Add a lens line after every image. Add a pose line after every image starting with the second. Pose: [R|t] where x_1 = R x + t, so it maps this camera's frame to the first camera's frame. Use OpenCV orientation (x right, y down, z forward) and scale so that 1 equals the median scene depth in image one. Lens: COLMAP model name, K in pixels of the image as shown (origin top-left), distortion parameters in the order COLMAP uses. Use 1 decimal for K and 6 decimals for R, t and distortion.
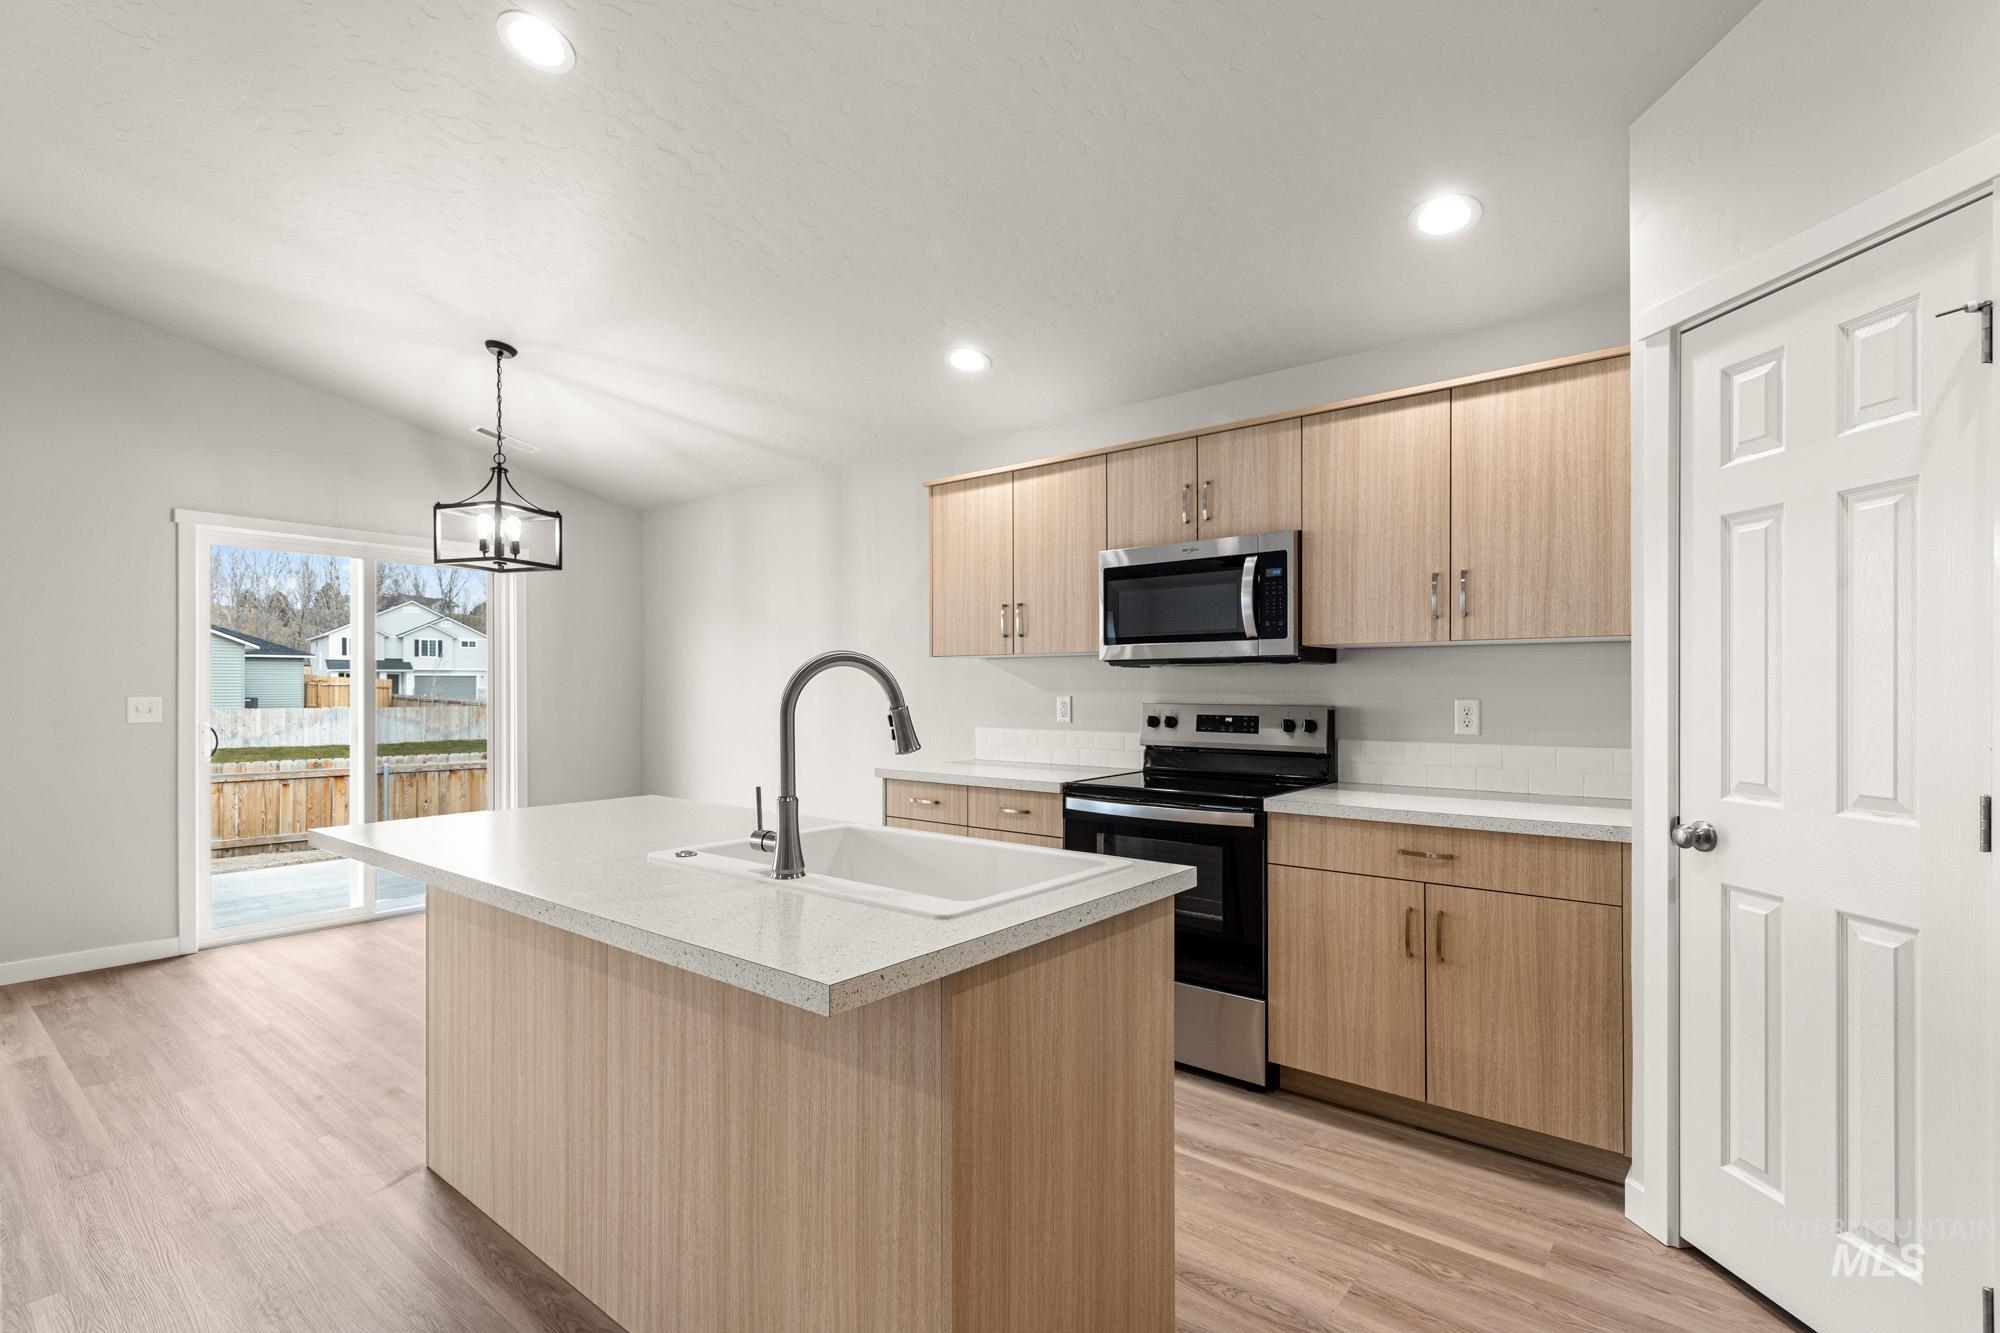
lens RADIAL K [[928.6, 0, 997.0], [0, 928.6, 680.5], [0, 0, 1]] dist [0.001827, -0.000590]
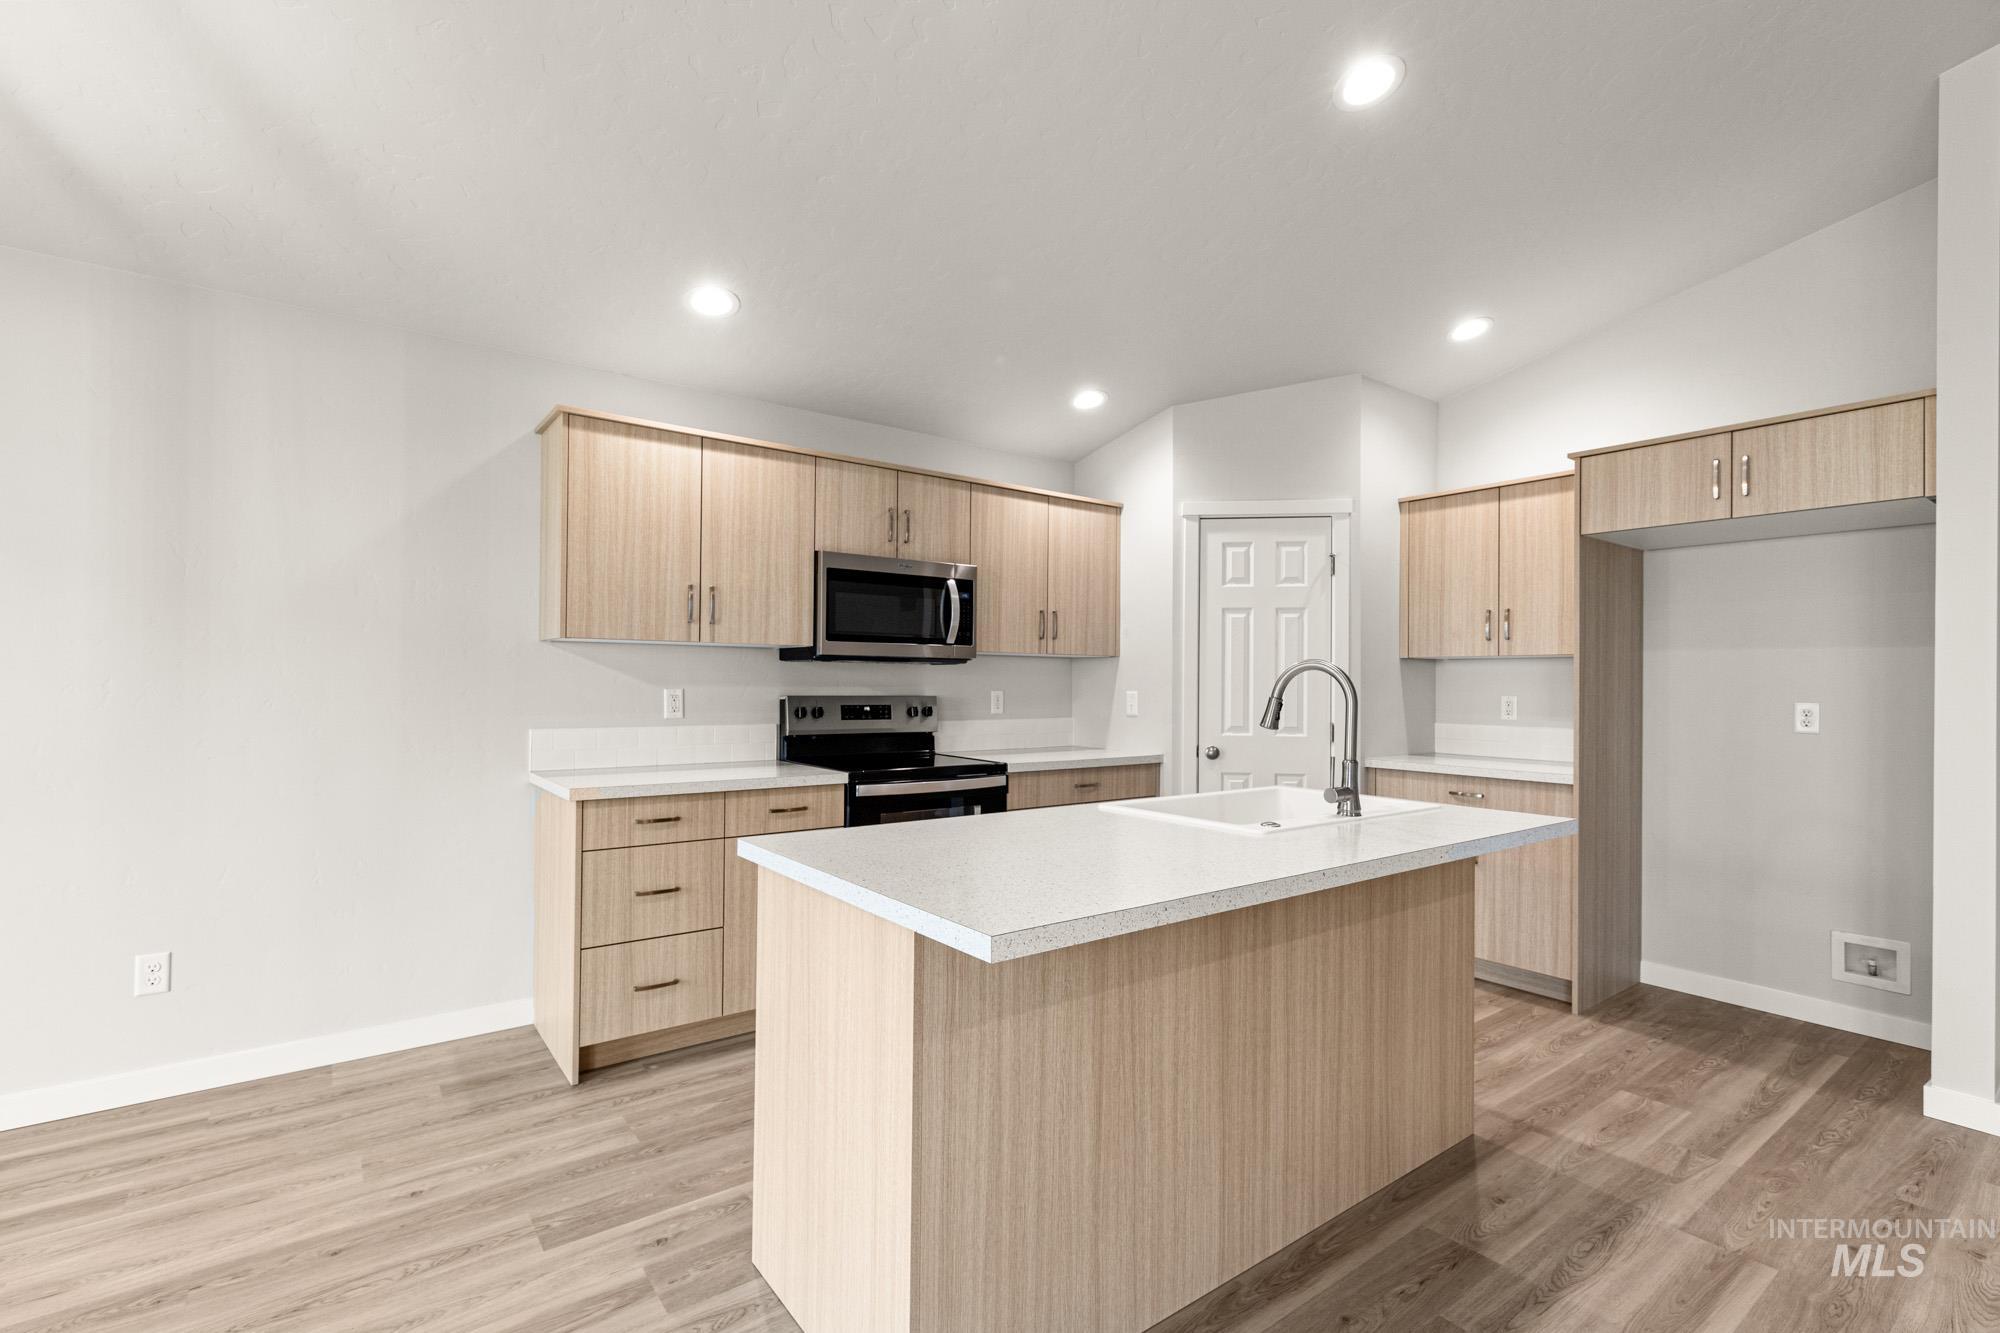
lens RADIAL K [[891.7, 0, 1000.0], [0, 891.7, 666.5], [0, 0, 1]] dist [0.001373, 0.000144]
pose [[0.247127, 0.020414, 0.968768, -0.826181], [-0.017593, 0.999708, -0.016578, 0.004649], [-0.968823, -0.012947, 0.247413, 0.569516]]
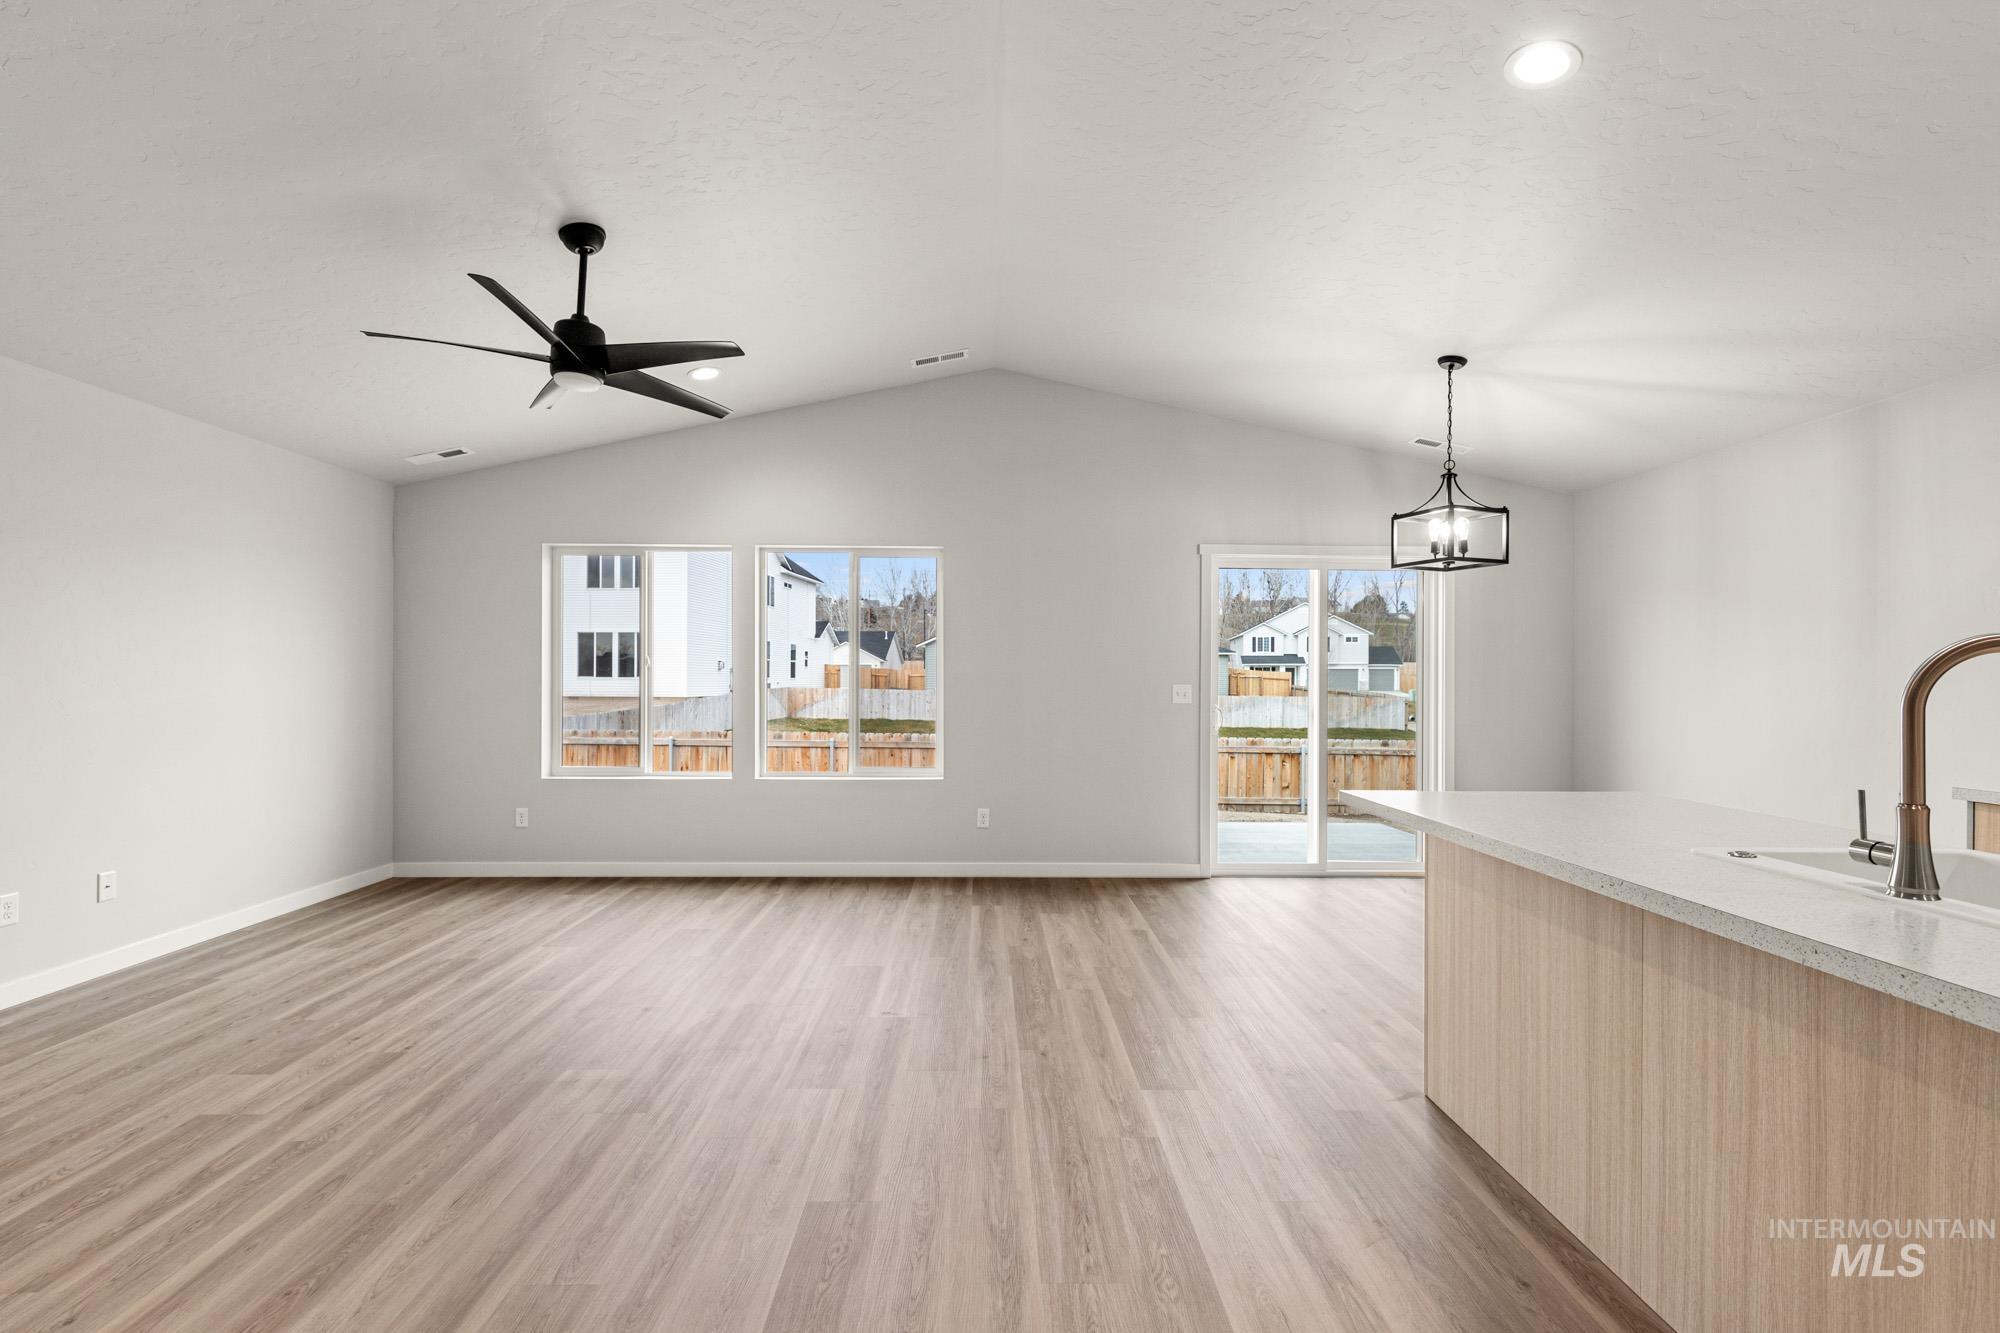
lens RADIAL K [[928.6, 0, 997.0], [0, 928.6, 680.5], [0, 0, 1]] dist [0.001827, -0.000590]
pose [[0.641527, 0.004675, -0.767086, -0.052285], [0.001412, 0.999973, 0.007275, 0.001217], [0.767099, -0.005751, 0.641503, -0.097672]]
